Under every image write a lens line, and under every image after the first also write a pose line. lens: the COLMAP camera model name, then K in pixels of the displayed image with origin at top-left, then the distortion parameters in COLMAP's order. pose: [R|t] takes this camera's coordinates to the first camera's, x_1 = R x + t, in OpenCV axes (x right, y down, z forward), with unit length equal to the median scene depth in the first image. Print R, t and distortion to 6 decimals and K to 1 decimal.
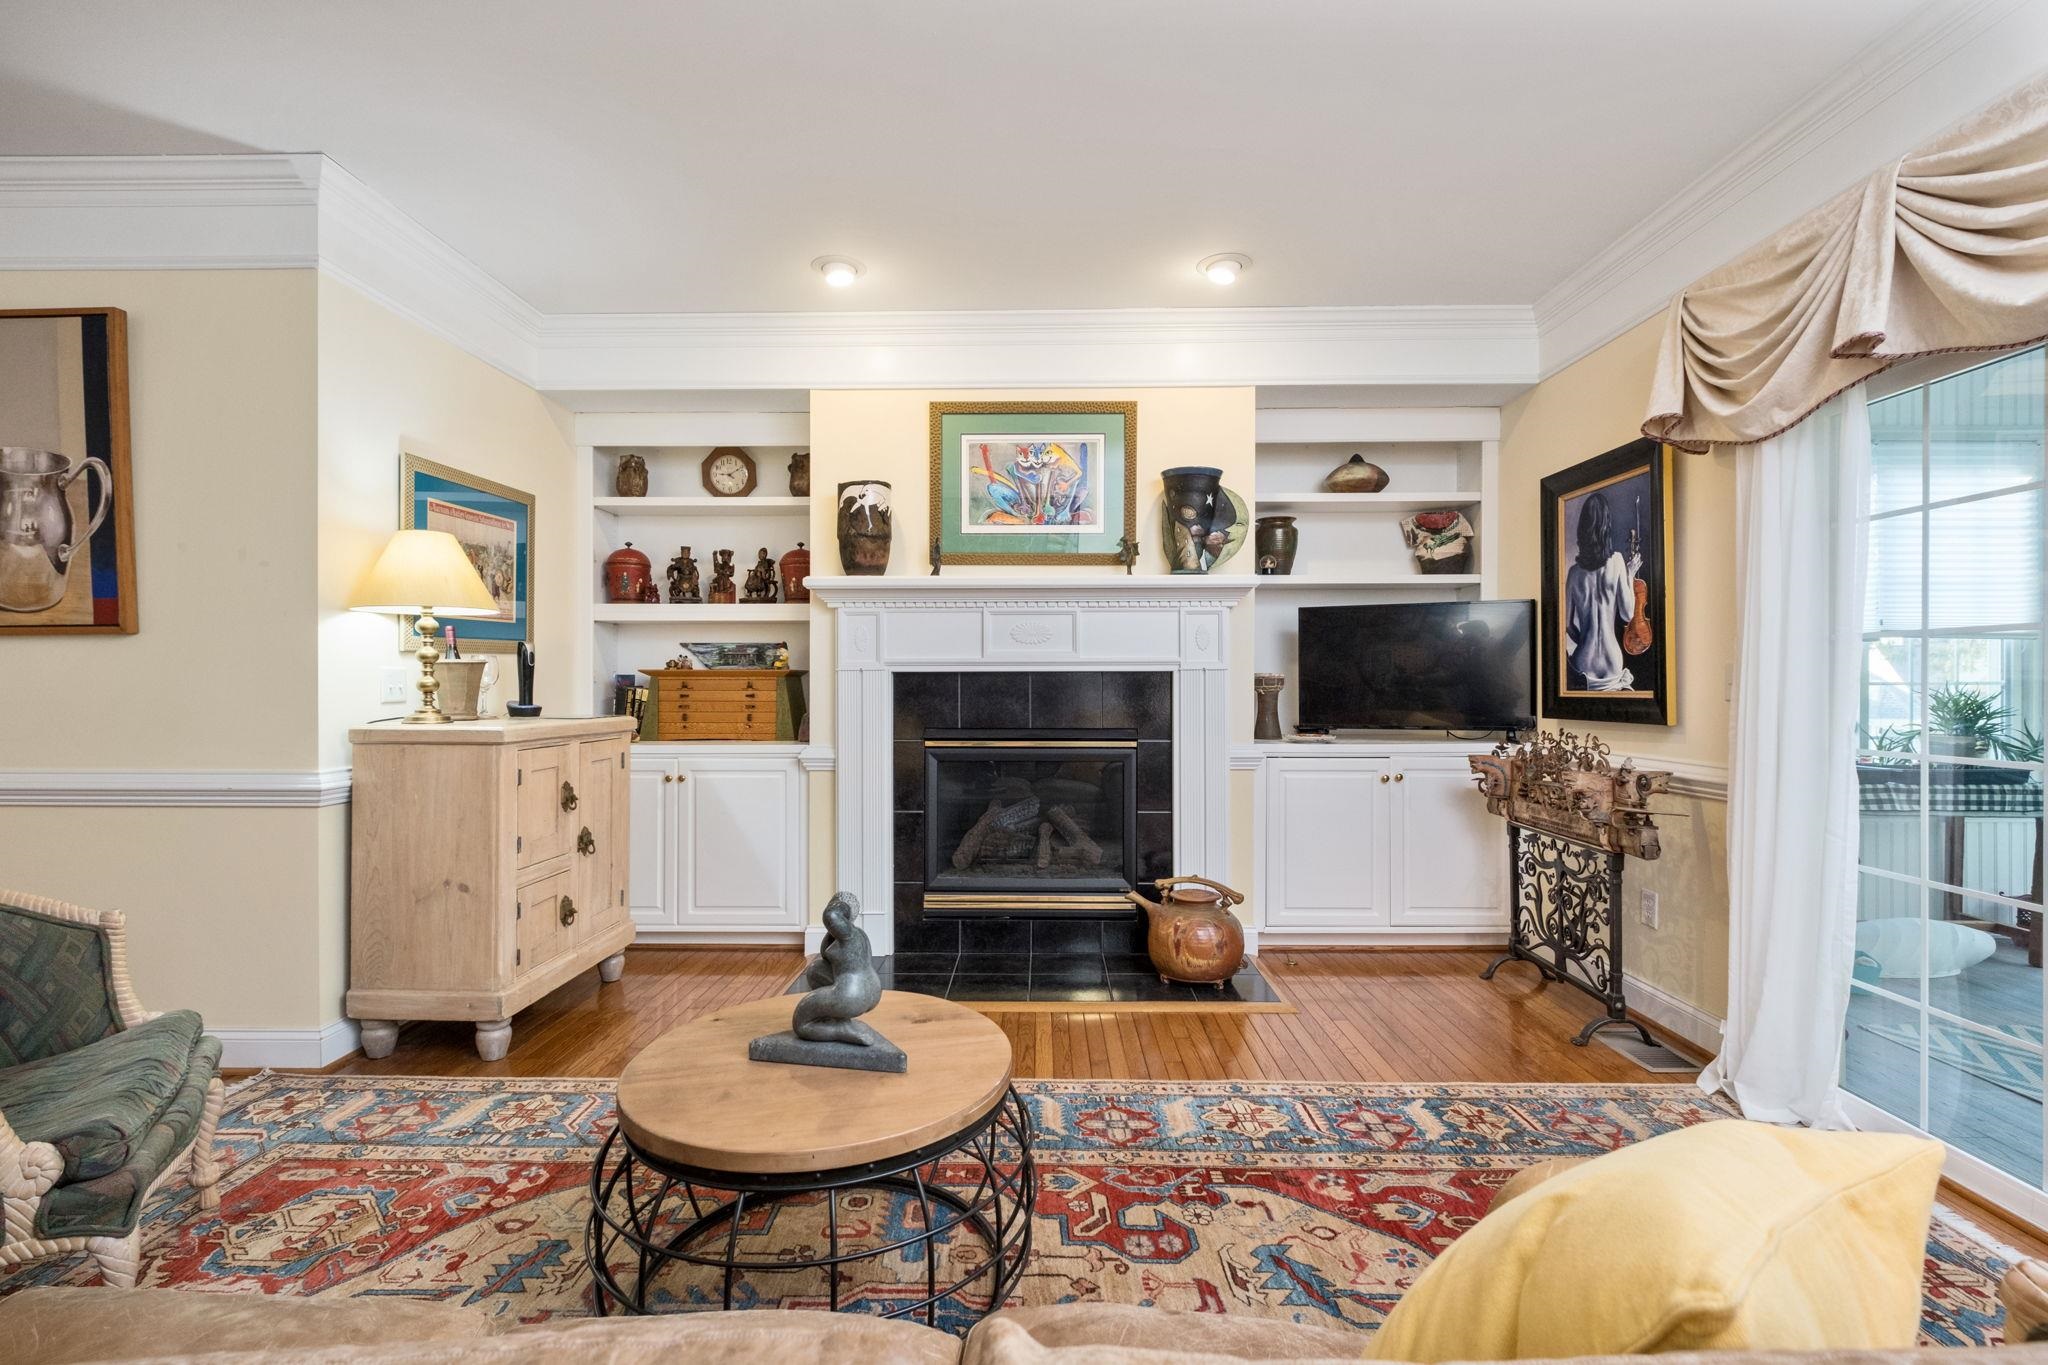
lens RADIAL K [[907.3, 0, 1024.0], [0, 907.3, 682.5], [0, 0, 1]] dist [0.001575, -0.000441]
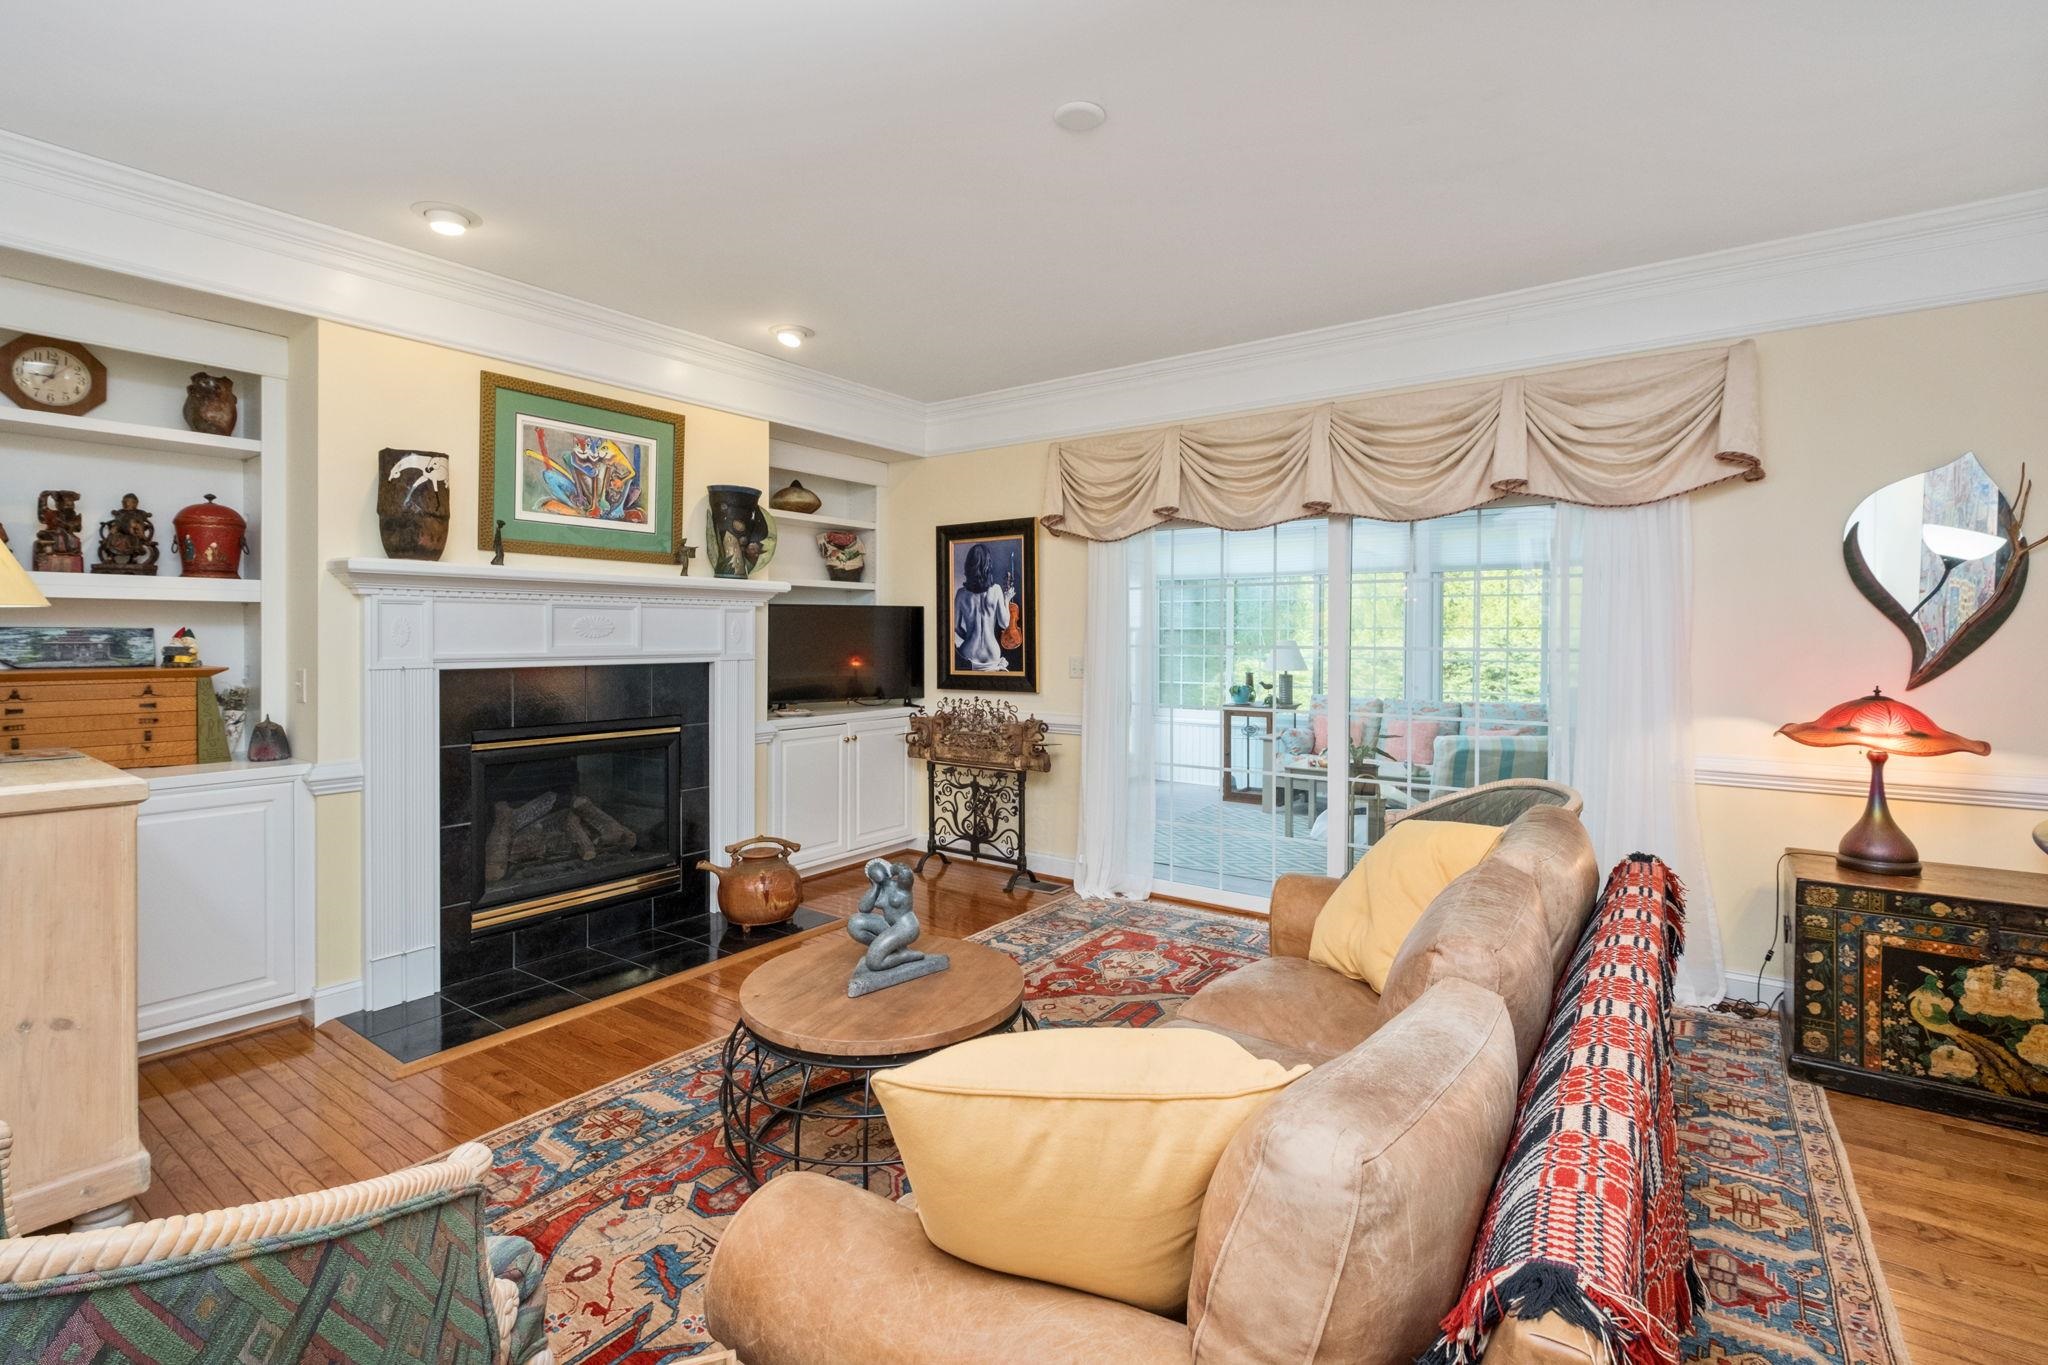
lens RADIAL K [[931.3, 0, 1022.2], [0, 931.3, 645.1], [0, 0, 1]] dist [0.011435, -0.007706]
pose [[0.574813, -0.006945, 0.818255, -0.579609], [-0.001418, 0.999954, 0.009483, -0.045953], [-0.818283, -0.006611, 0.574777, 0.019872]]
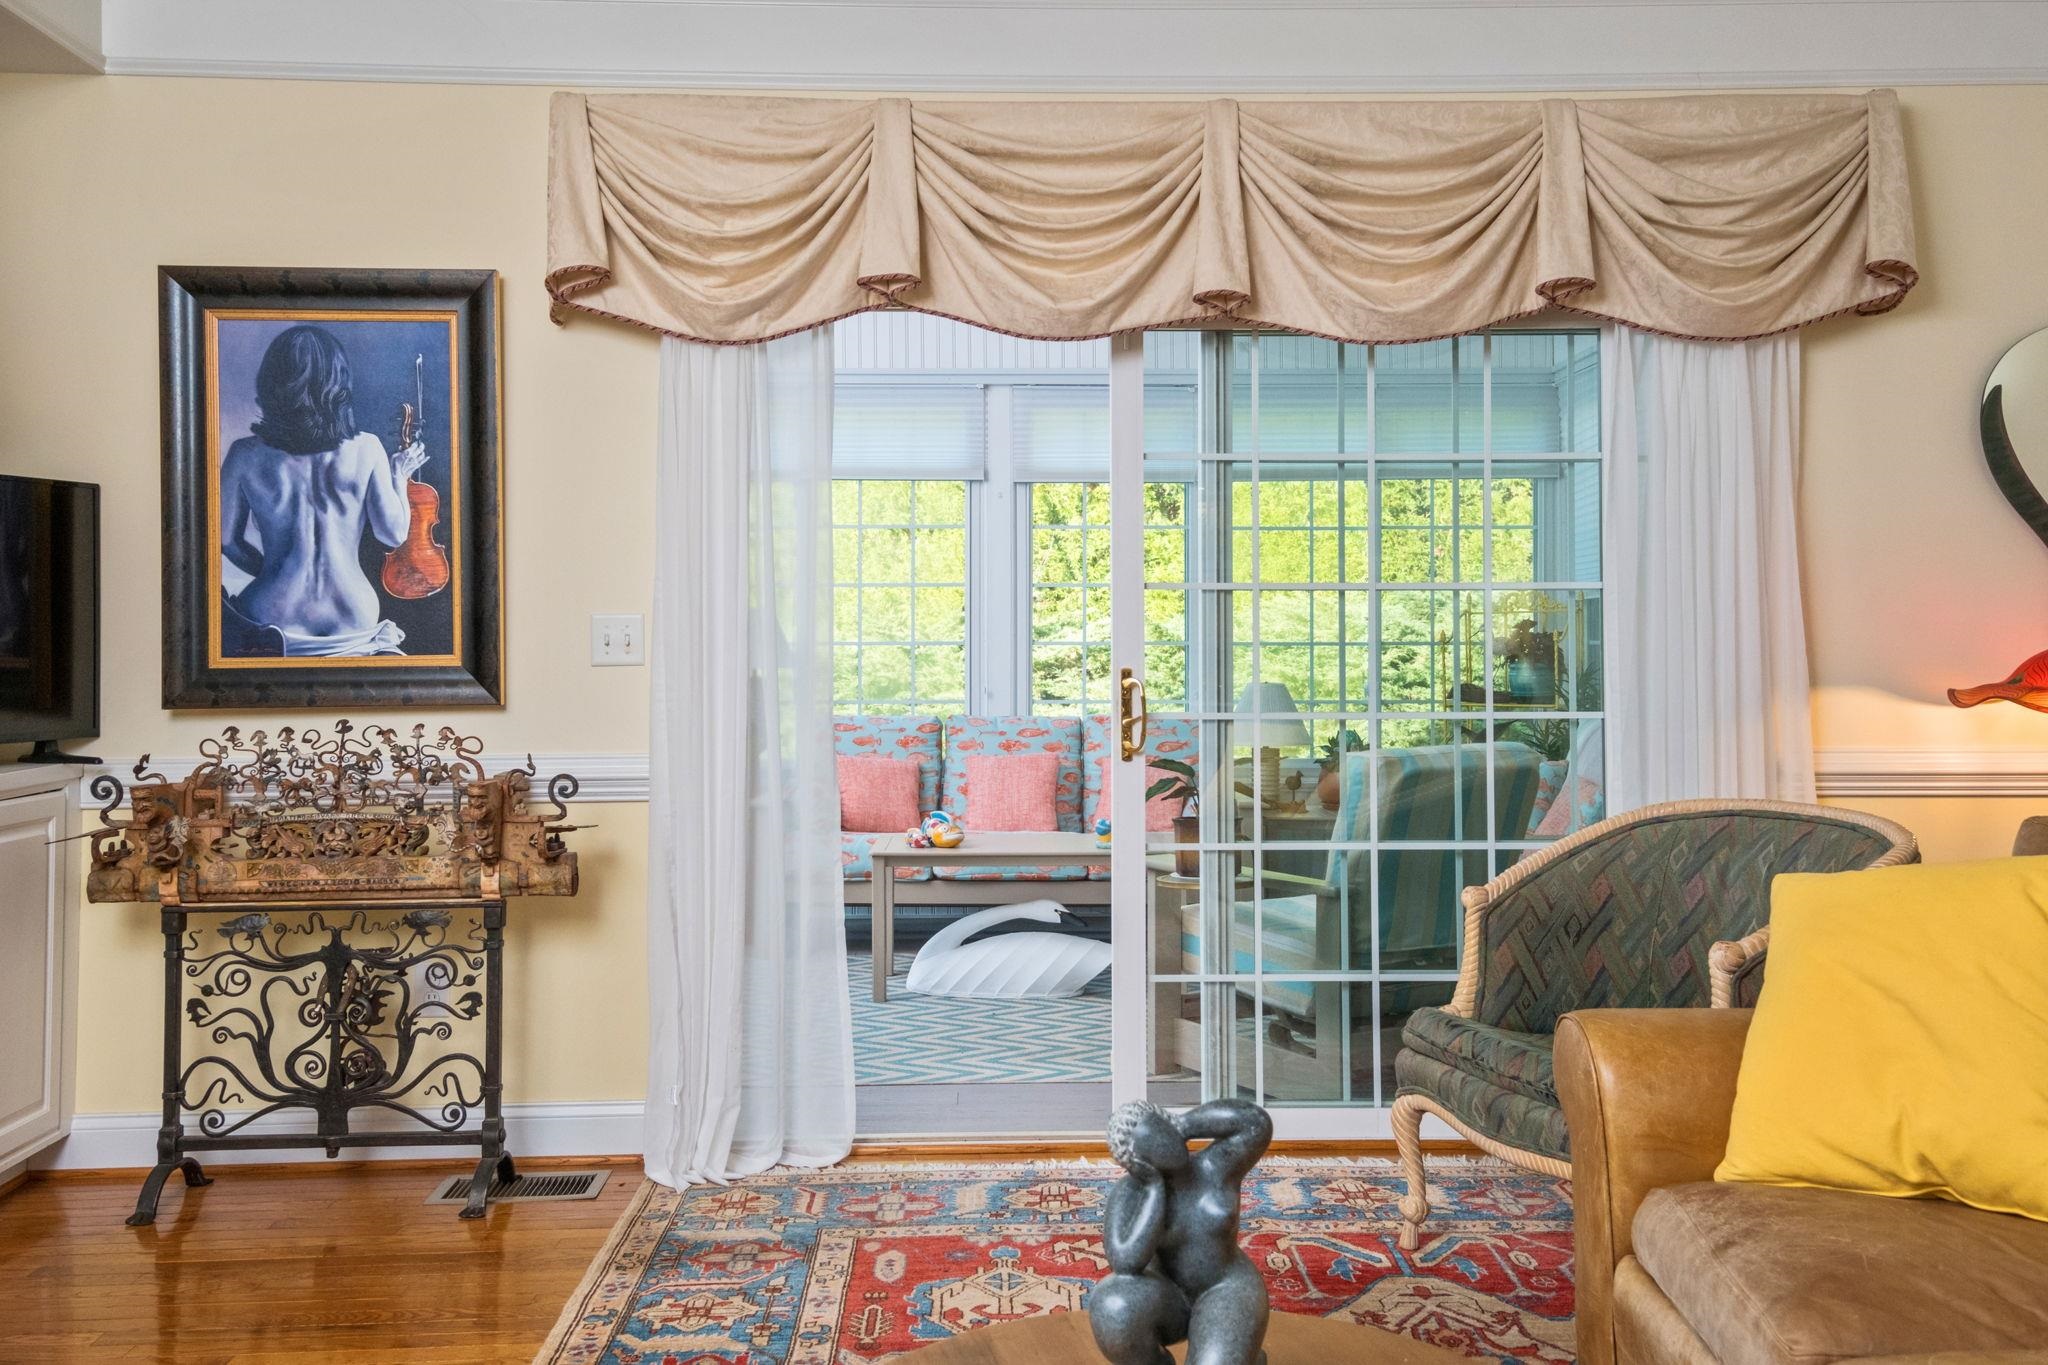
lens RADIAL K [[1784.3, 0, 1025.9], [0, 1784.3, 617.7], [0, 0, 1]] dist [0.097814, -0.002004]
pose [[-0.044593, 0.013028, 0.998920, -0.529917], [0.003976, 0.999909, -0.012864, 0.000672], [-0.998997, 0.003398, -0.044641, 0.531473]]
